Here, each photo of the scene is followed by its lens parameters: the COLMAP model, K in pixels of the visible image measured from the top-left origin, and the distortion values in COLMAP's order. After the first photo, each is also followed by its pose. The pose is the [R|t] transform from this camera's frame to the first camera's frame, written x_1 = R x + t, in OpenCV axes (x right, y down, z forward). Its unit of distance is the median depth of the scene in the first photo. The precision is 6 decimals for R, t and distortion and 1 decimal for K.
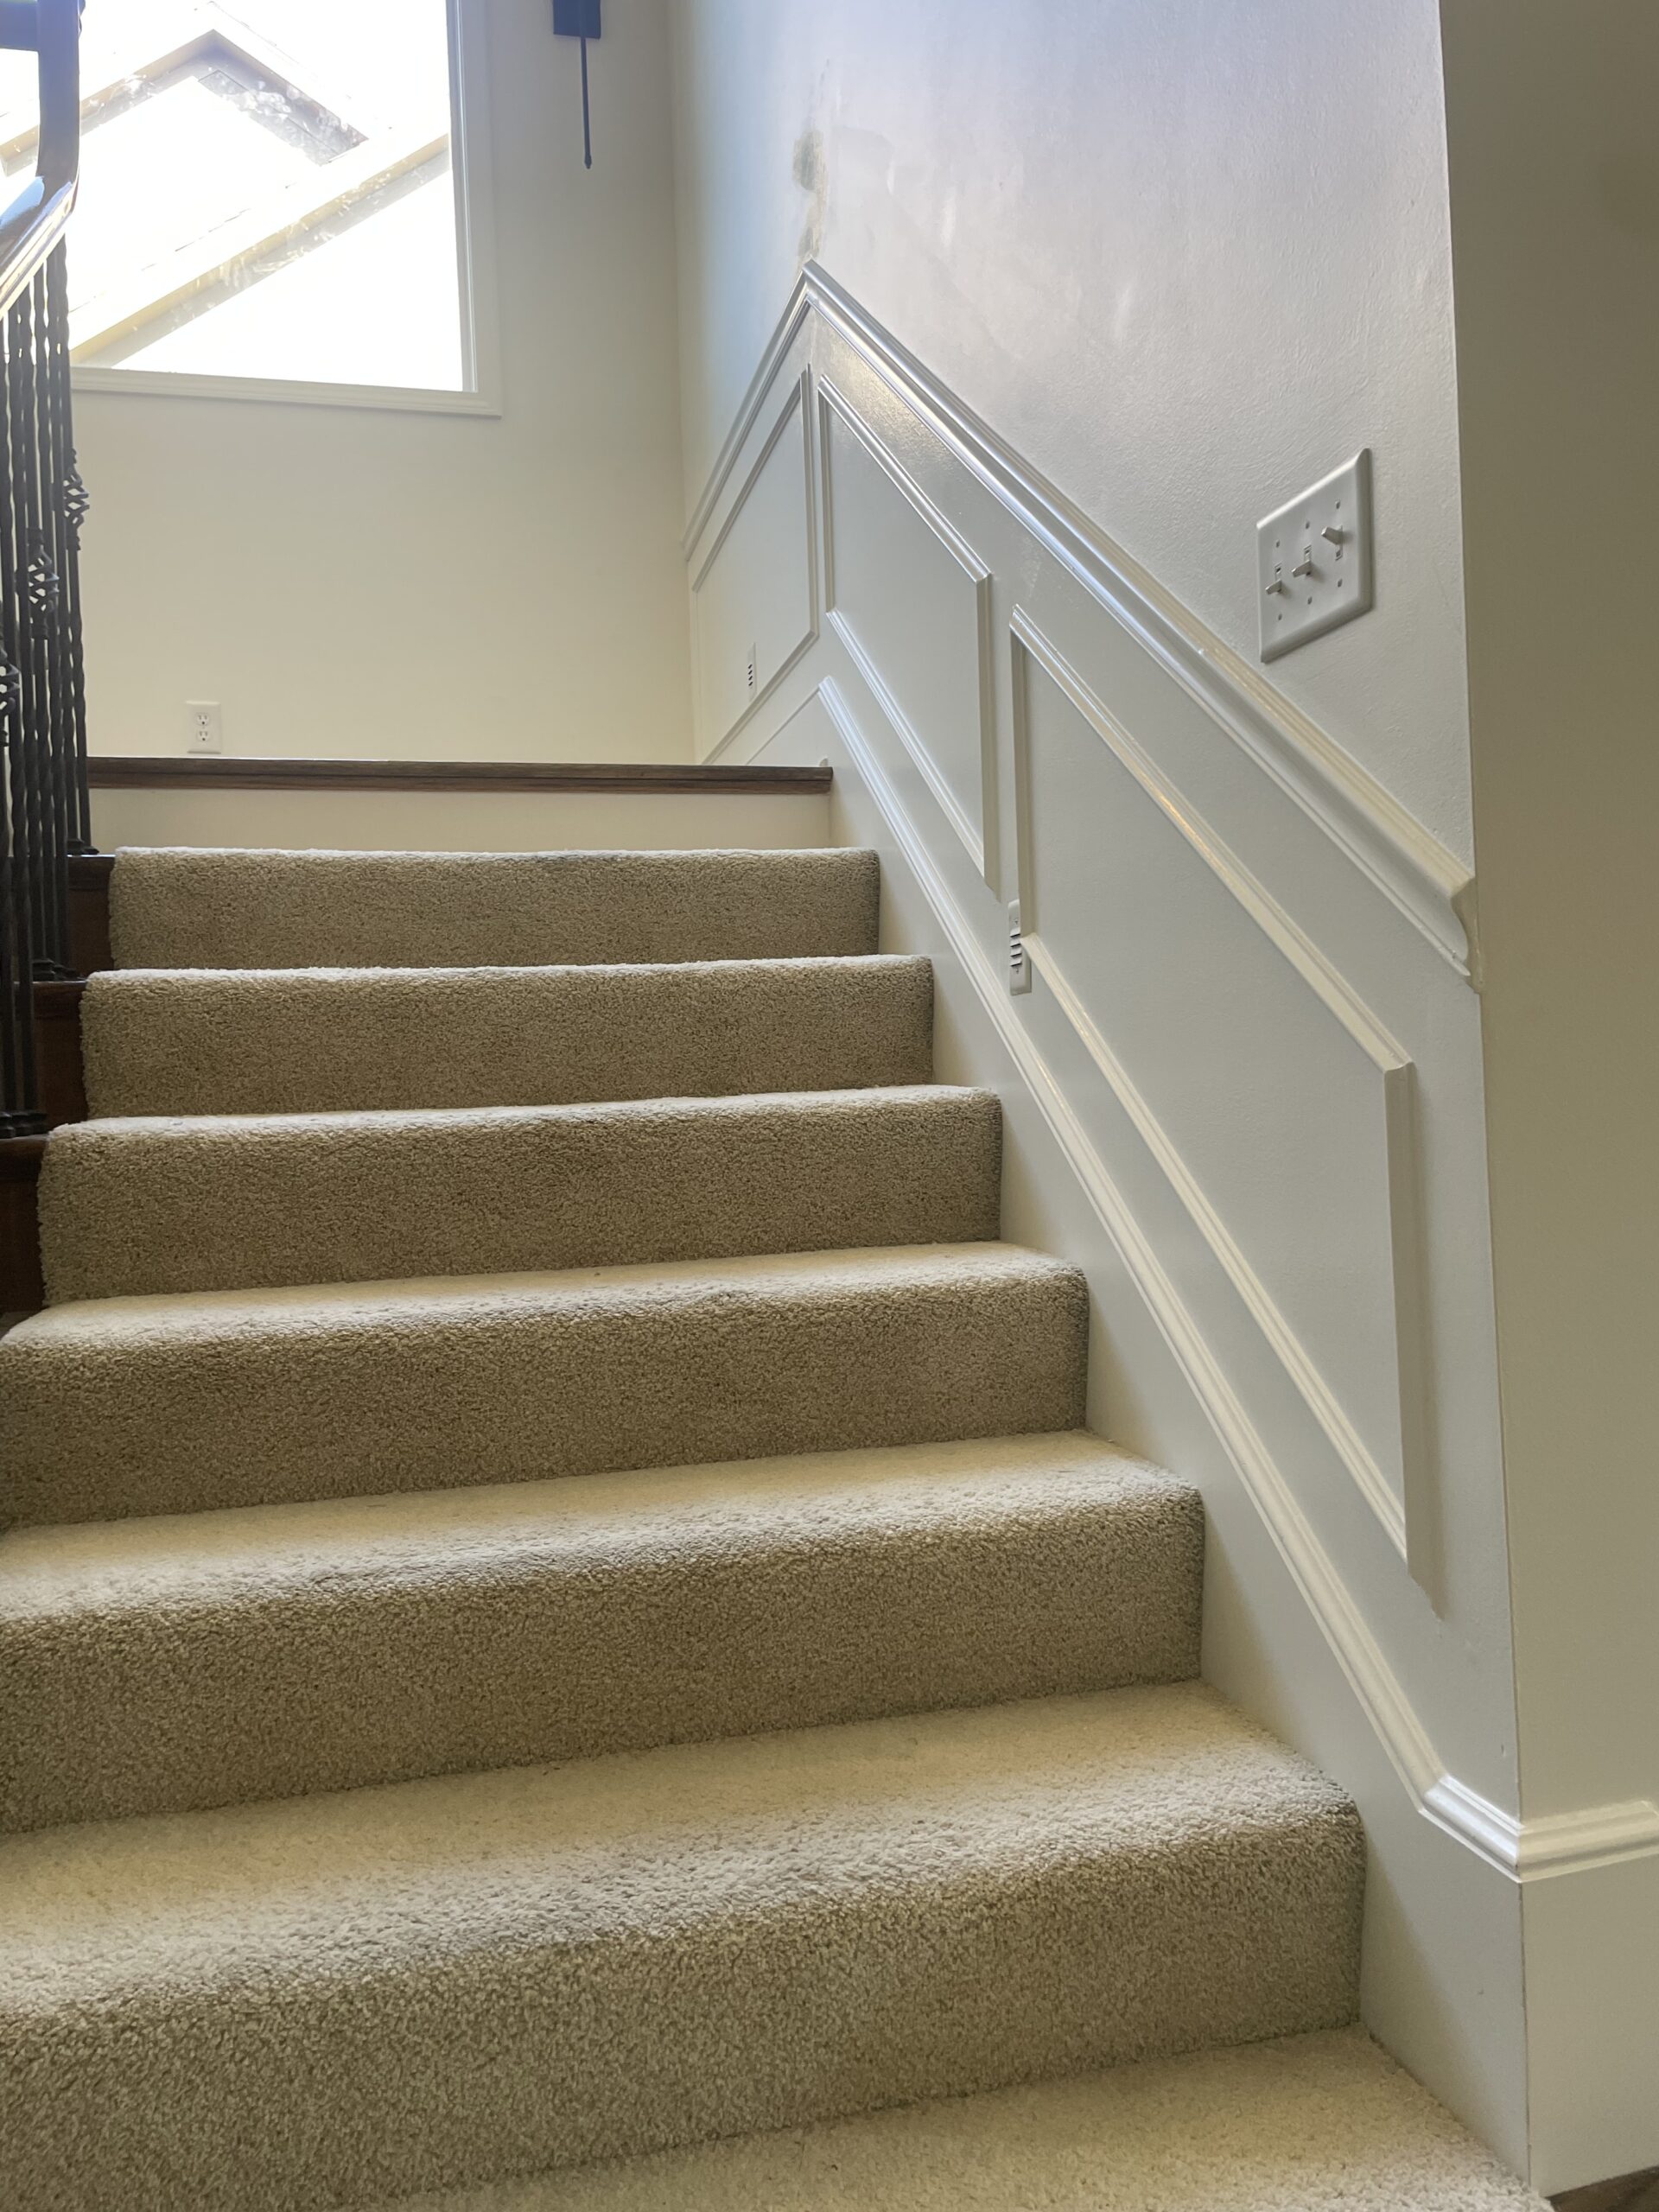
lens RADIAL K [[1669.6, 0, 827.9], [0, 1669.6, 1096.7], [0, 0, 1]] dist [0.092138, -0.121010]
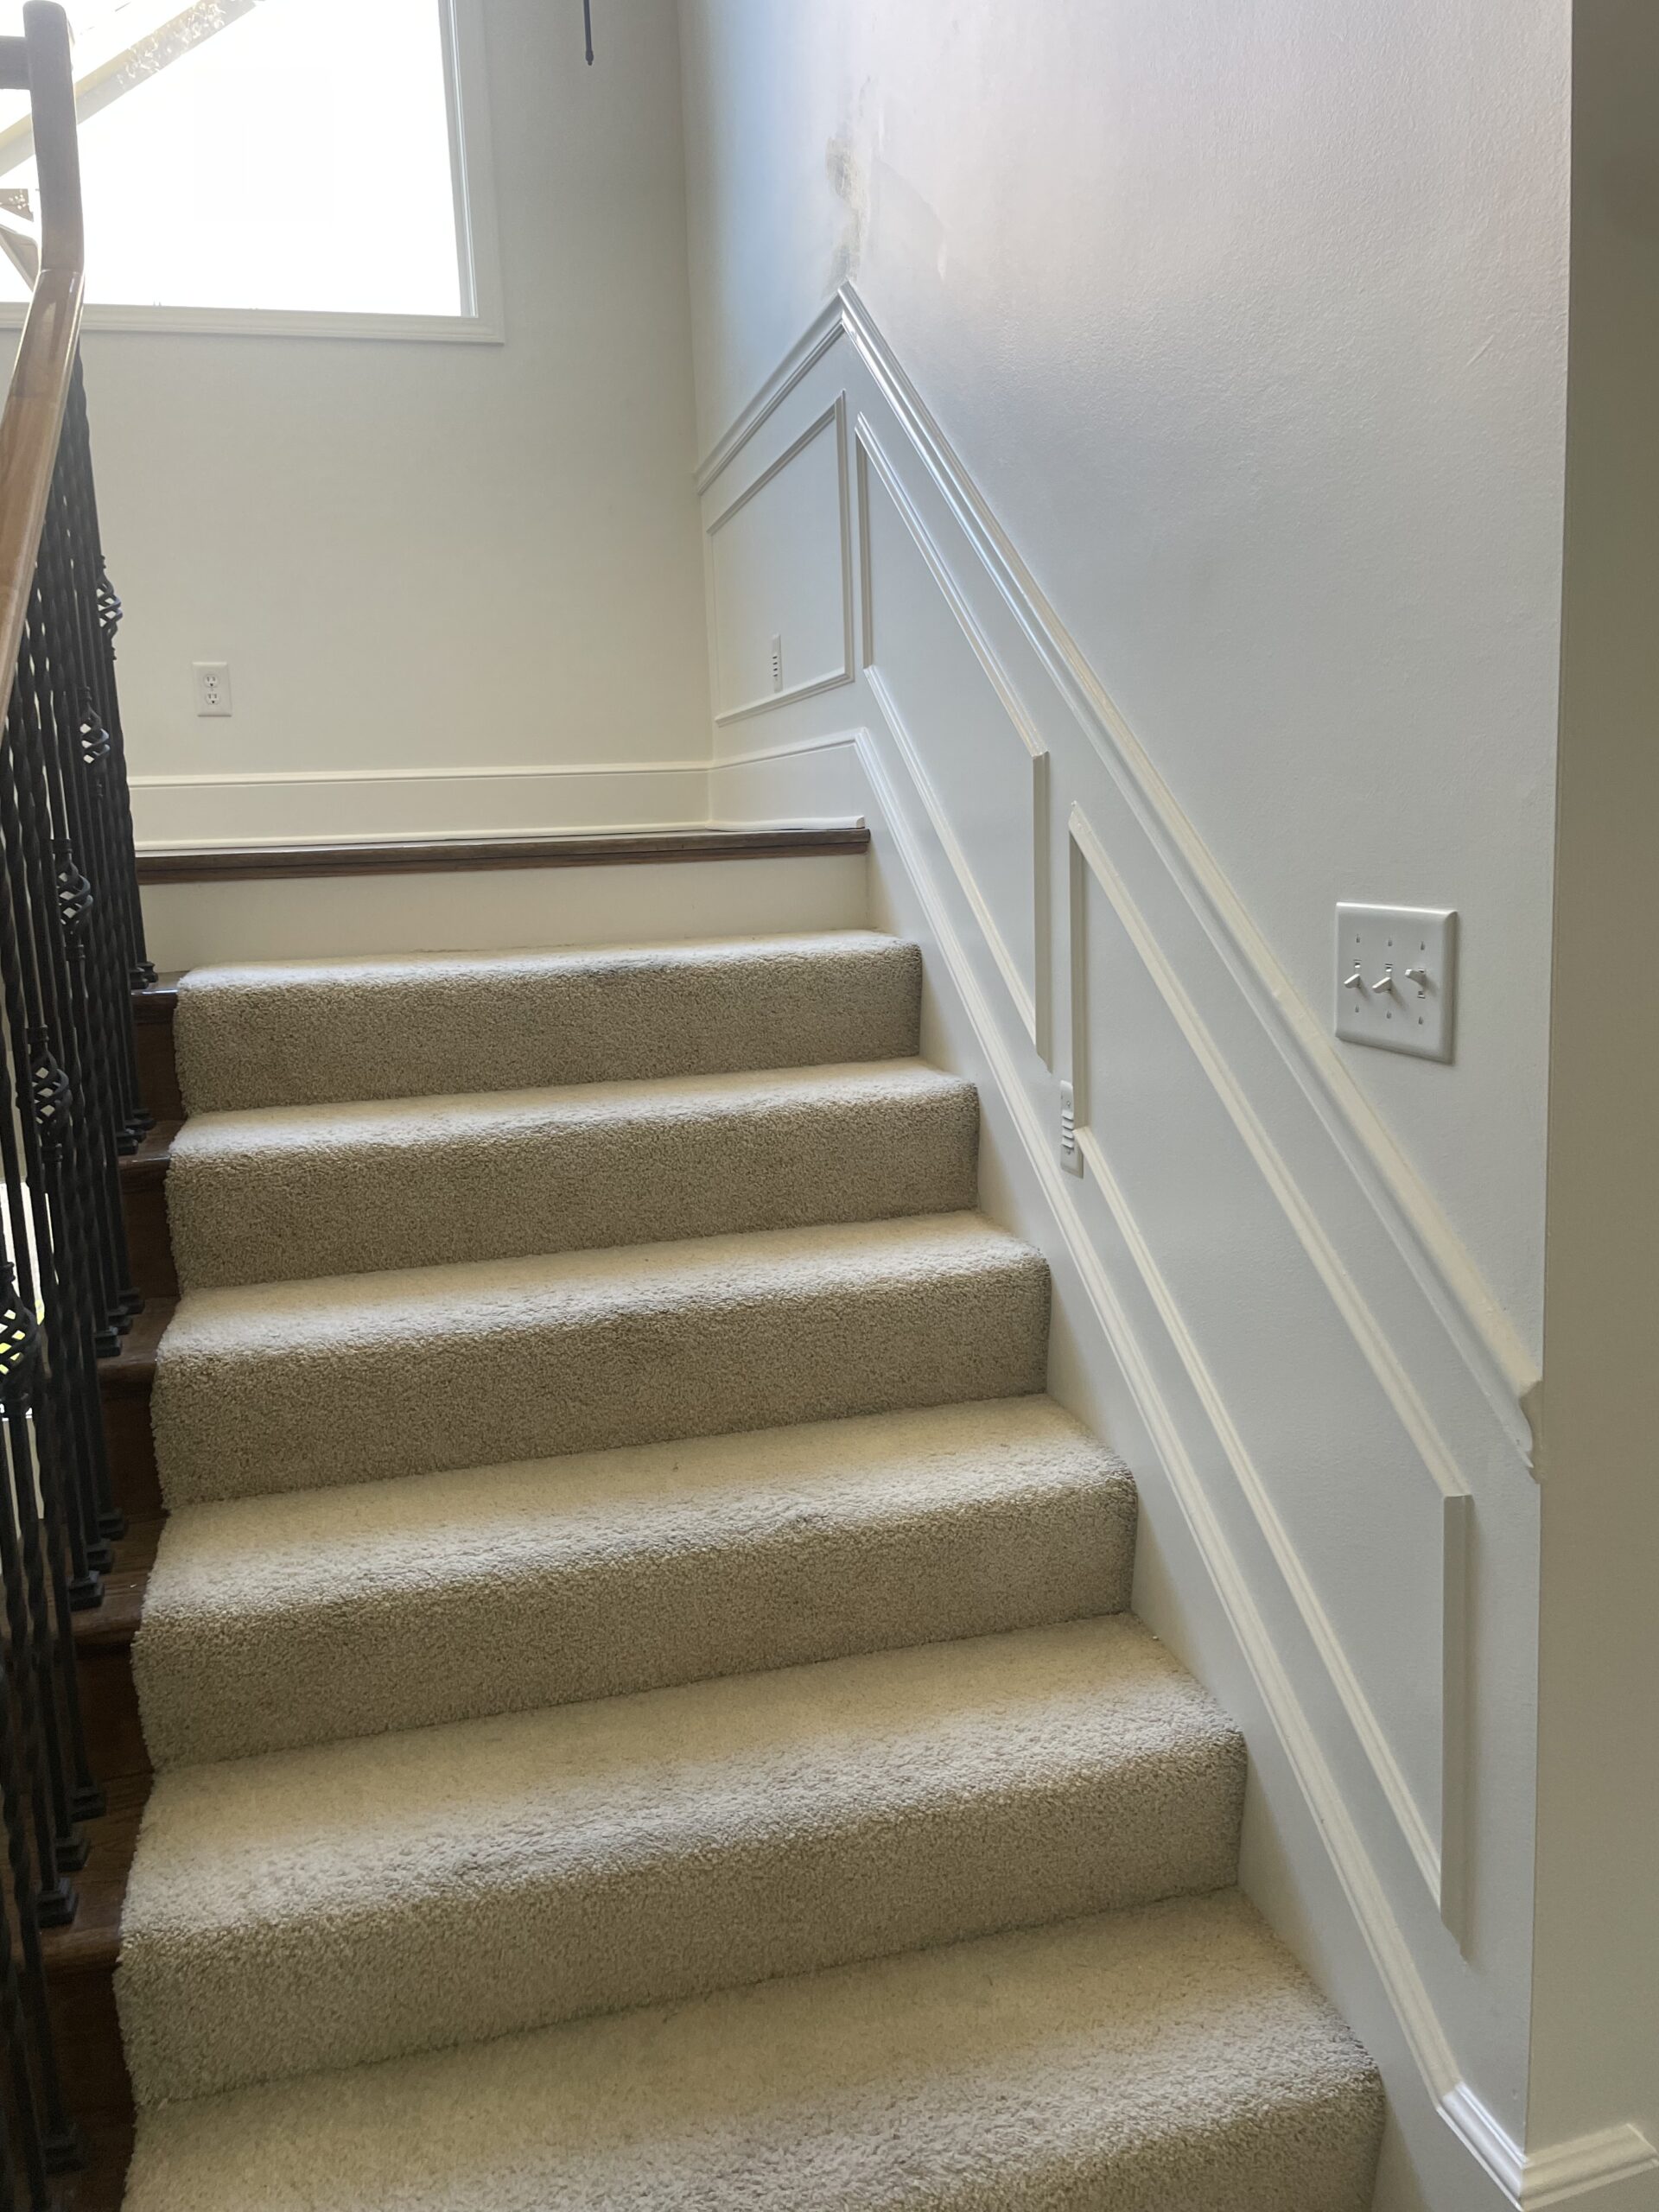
lens RADIAL K [[1669.6, 0, 824.6], [0, 1669.6, 1086.3], [0, 0, 1]] dist [0.092138, -0.121010]
pose [[0.999929, -0.004109, 0.011217, -0.059929], [0.002275, 0.987296, 0.158875, -0.338334], [-0.011728, -0.158838, 0.987235, -0.021451]]
